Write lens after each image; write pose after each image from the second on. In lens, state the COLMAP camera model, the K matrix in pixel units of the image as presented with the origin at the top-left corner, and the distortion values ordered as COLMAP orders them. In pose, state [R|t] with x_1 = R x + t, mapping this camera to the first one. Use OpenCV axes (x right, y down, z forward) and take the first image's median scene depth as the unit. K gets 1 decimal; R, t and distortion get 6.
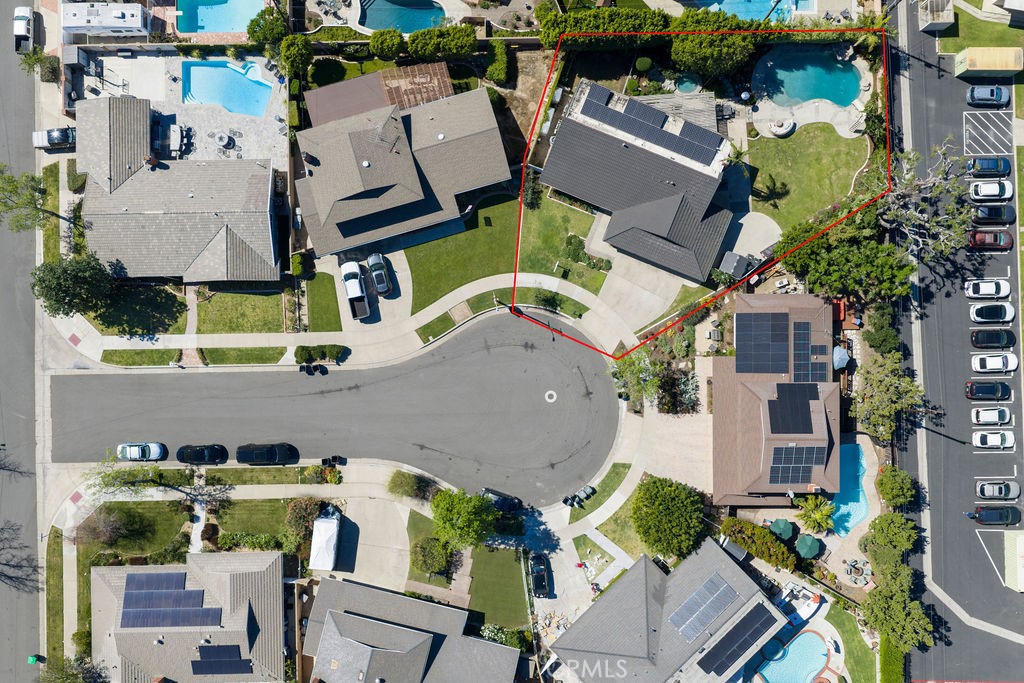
lens RADIAL K [[849.9, 0, 512.0], [0, 849.9, 341.5], [0, 0, 1]] dist [0.029884, -0.045741]
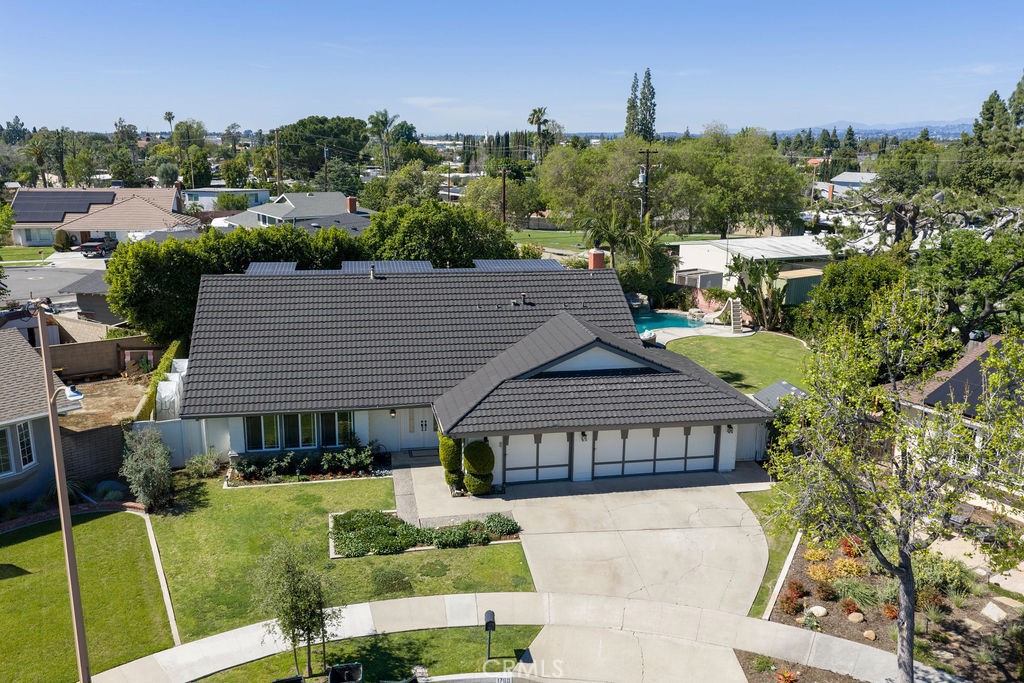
lens RADIAL K [[849.9, 0, 512.0], [0, 849.9, 341.5], [0, 0, 1]] dist [0.029884, -0.045741]
pose [[0.838617, -0.121344, 0.531034, -0.030018], [0.544533, 0.212373, -0.811407, 0.131783], [-0.014318, 0.969625, 0.244176, 0.869077]]
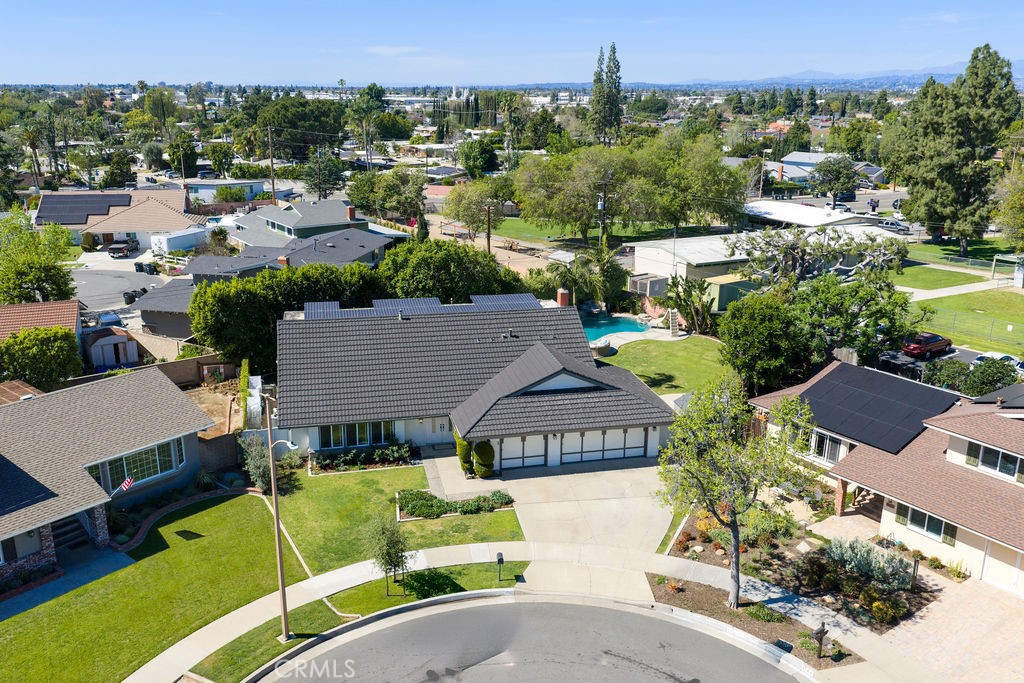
lens RADIAL K [[849.9, 0, 512.0], [0, 849.9, 341.5], [0, 0, 1]] dist [0.029884, -0.045741]
pose [[0.818033, -0.160758, 0.552248, -0.111467], [0.575047, 0.248485, -0.779471, 0.233222], [-0.011919, 0.955202, 0.295713, 0.793394]]
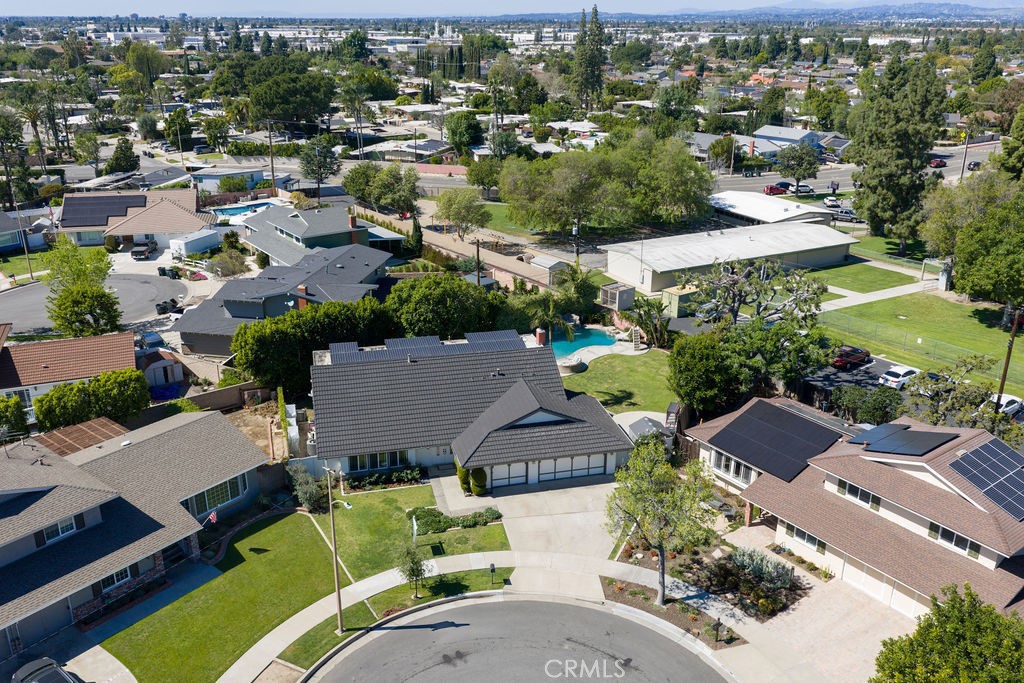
lens RADIAL K [[849.9, 0, 512.0], [0, 849.9, 341.5], [0, 0, 1]] dist [0.029884, -0.045741]
pose [[0.807443, -0.207856, 0.552116, -0.167645], [0.589858, 0.300640, -0.749455, 0.309495], [-0.010209, 0.930812, 0.365355, 0.683942]]
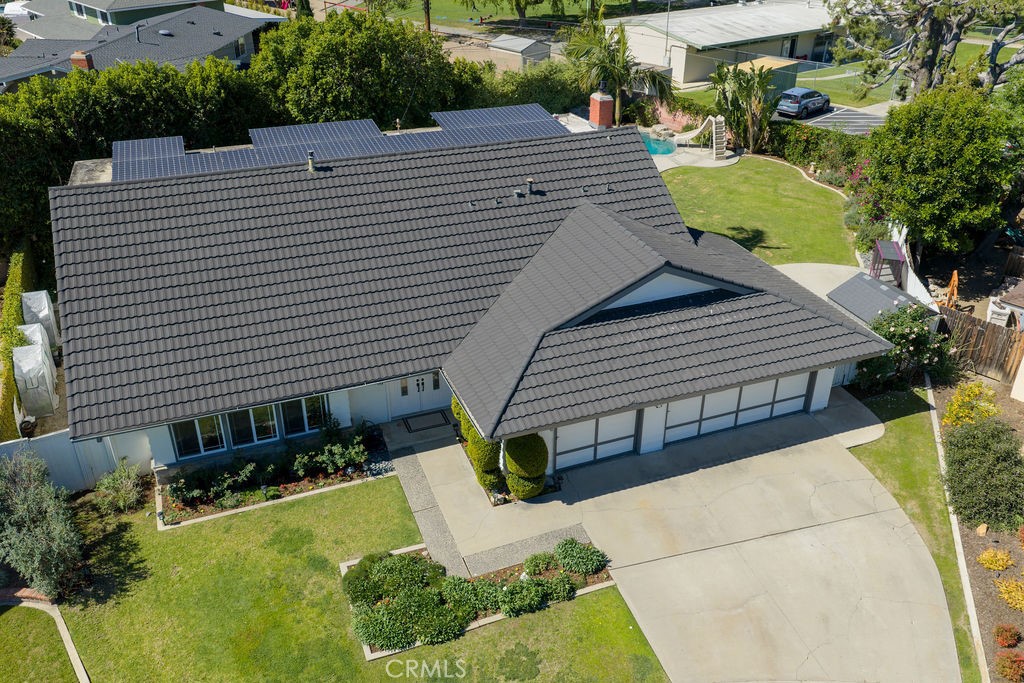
lens RADIAL K [[849.9, 0, 512.0], [0, 849.9, 341.5], [0, 0, 1]] dist [0.029884, -0.045741]
pose [[0.727661, -0.339844, 0.595832, -0.006497], [0.685898, 0.369787, -0.626739, 0.009542], [-0.007337, 0.864733, 0.502178, 0.848956]]
